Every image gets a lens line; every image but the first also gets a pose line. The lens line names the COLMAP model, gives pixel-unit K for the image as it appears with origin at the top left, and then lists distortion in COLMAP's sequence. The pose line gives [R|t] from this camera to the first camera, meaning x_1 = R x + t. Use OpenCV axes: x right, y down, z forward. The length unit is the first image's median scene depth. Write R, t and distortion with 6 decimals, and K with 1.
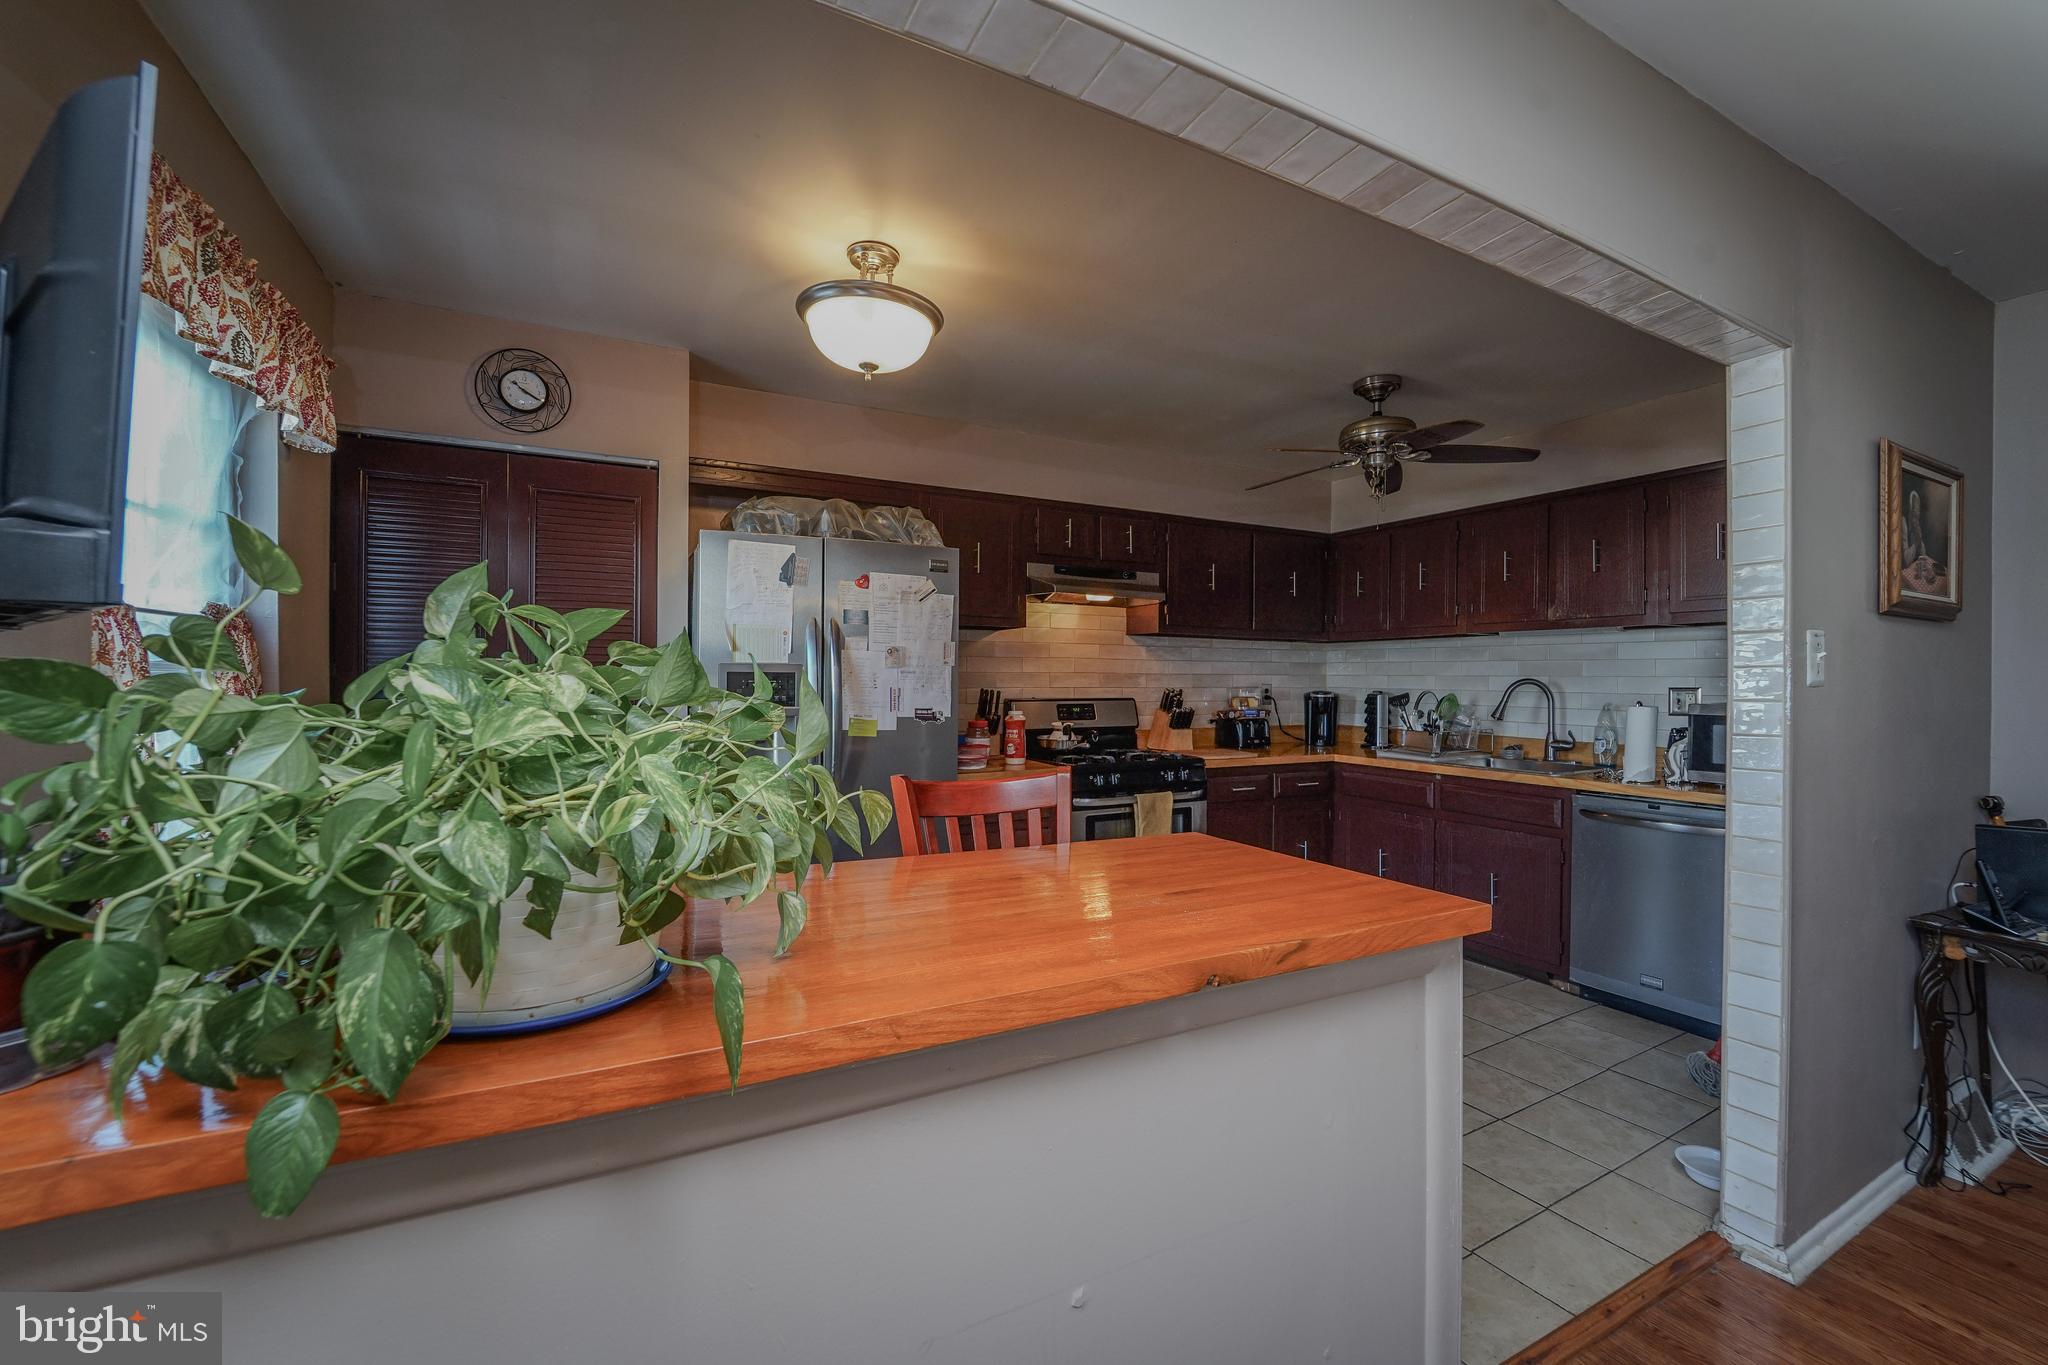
lens RADIAL K [[842.0, 0, 1028.1], [0, 842.0, 678.8], [0, 0, 1]] dist [-0.001961, -0.000260]
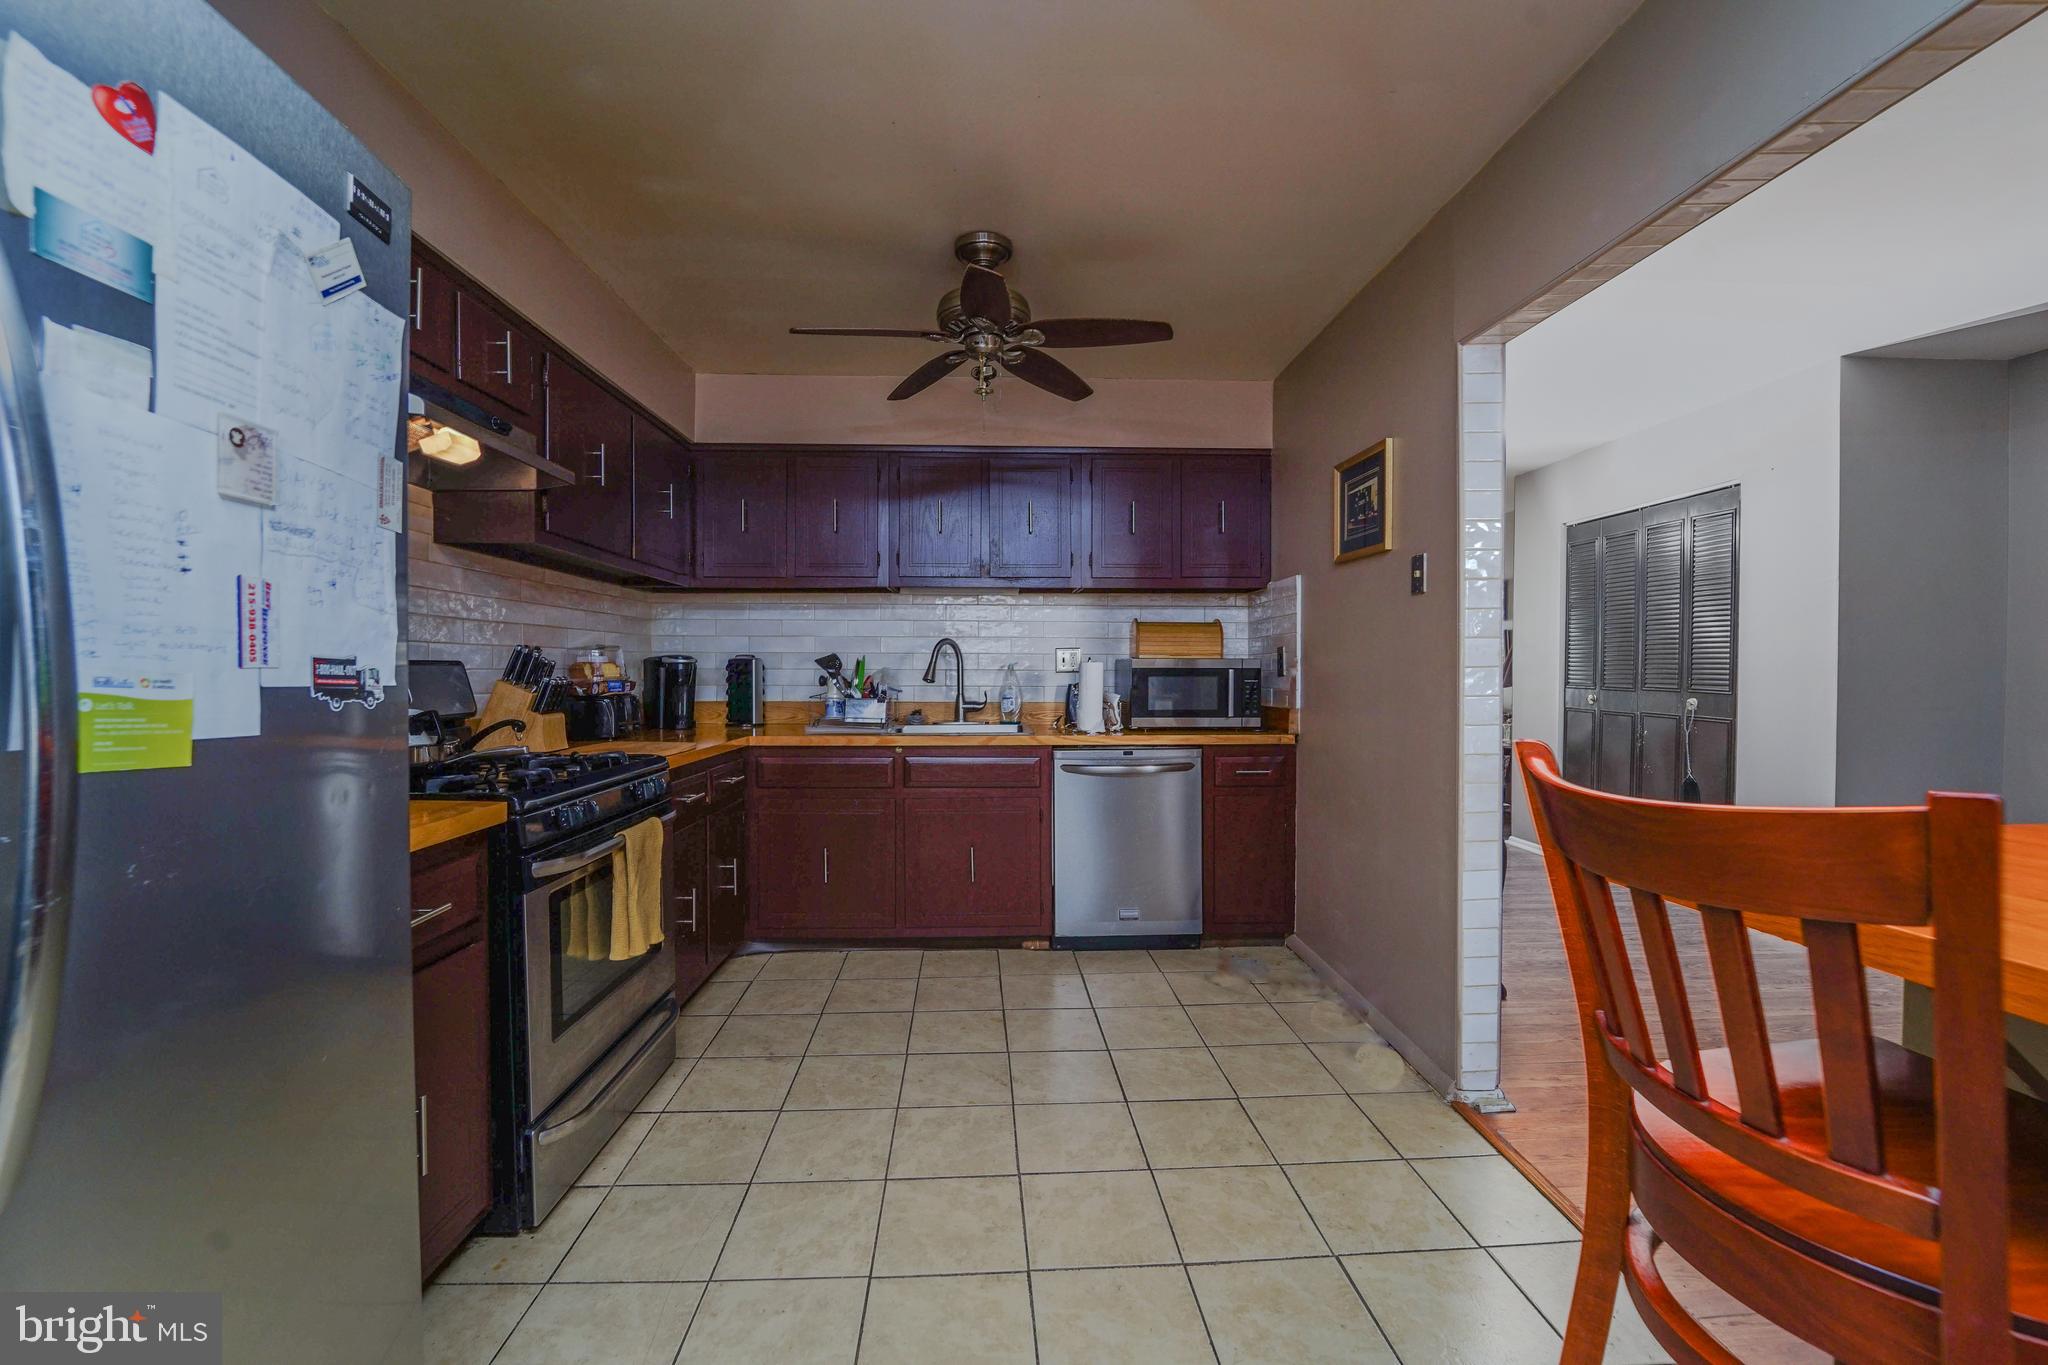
lens RADIAL K [[842.0, 0, 1025.9], [0, 842.0, 674.5], [0, 0, 1]] dist [-0.001961, -0.000260]
pose [[0.432663, -0.012220, 0.901473, -0.267757], [0.004098, 0.999924, 0.011588, 0.035472], [-0.901546, -0.001320, 0.432681, 0.600746]]
